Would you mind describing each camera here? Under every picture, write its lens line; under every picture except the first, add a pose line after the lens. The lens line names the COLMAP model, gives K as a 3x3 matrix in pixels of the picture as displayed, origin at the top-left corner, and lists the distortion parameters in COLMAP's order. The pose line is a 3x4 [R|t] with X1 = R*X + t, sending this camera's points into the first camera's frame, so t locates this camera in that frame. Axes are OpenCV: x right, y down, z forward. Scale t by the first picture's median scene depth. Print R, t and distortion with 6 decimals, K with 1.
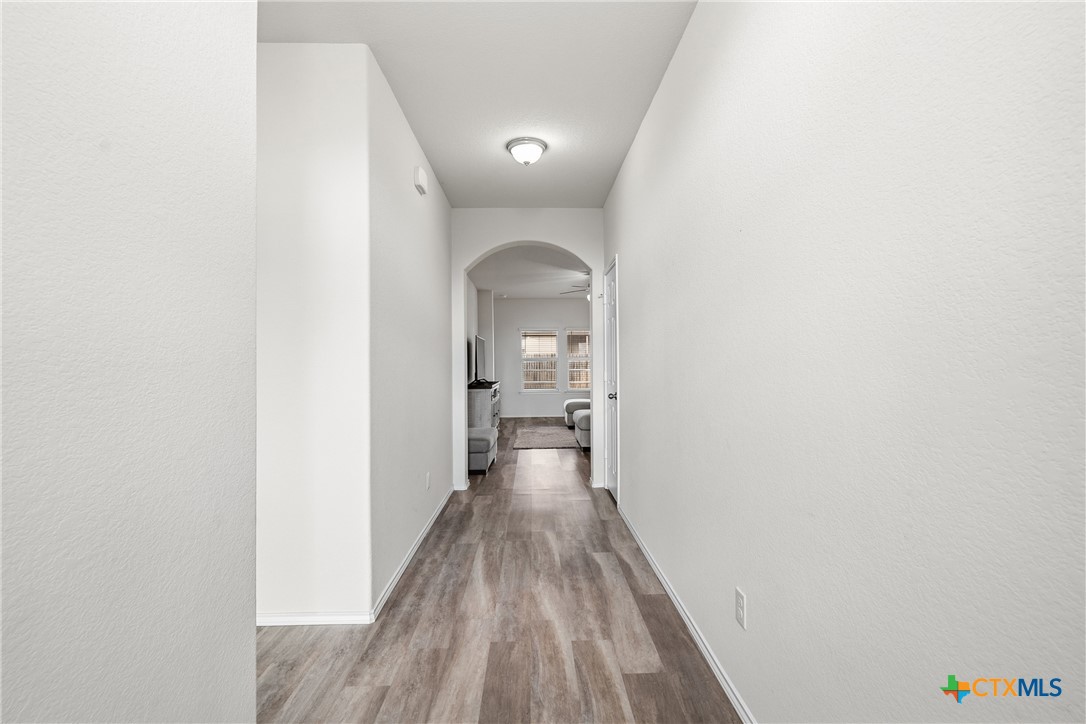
lens RADIAL K [[492.8, 0, 542.7], [0, 492.8, 363.9], [0, 0, 1]] dist [-0.006149, 0.000488]
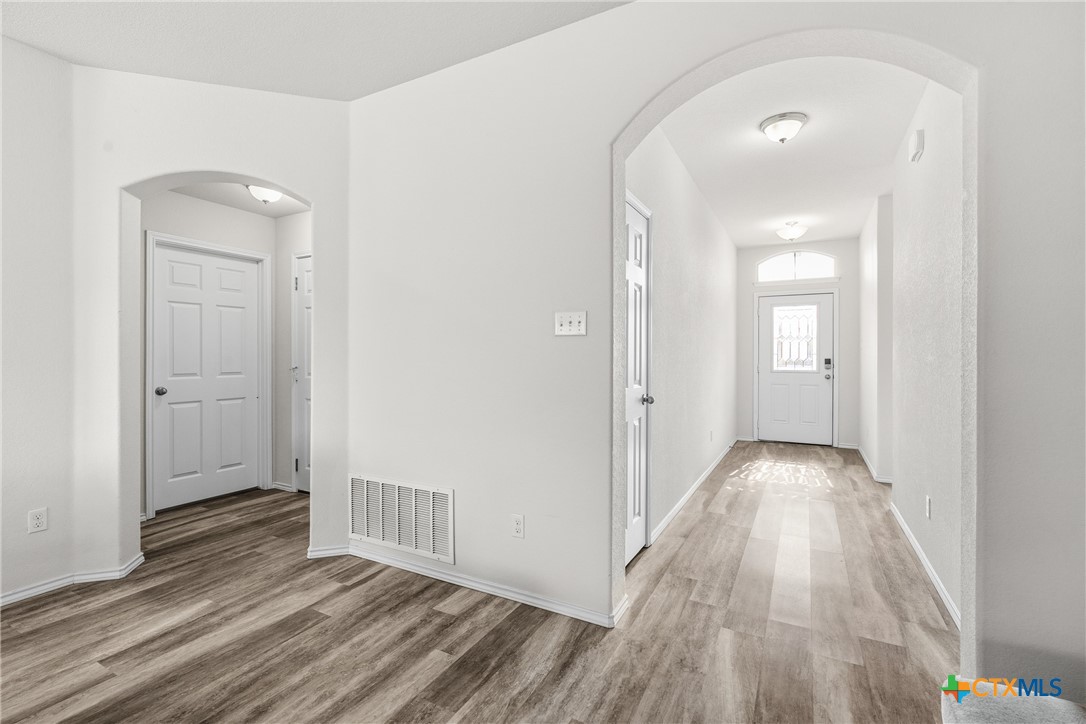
lens RADIAL K [[492.8, 0, 542.7], [0, 492.8, 358.7], [0, 0, 1]] dist [-0.006149, 0.000488]
pose [[-0.872660, -0.000268, 0.488329, -0.091306], [-0.000005, 1.000000, 0.000540, 0.009545], [-0.488329, 0.000469, -0.872660, 2.152917]]
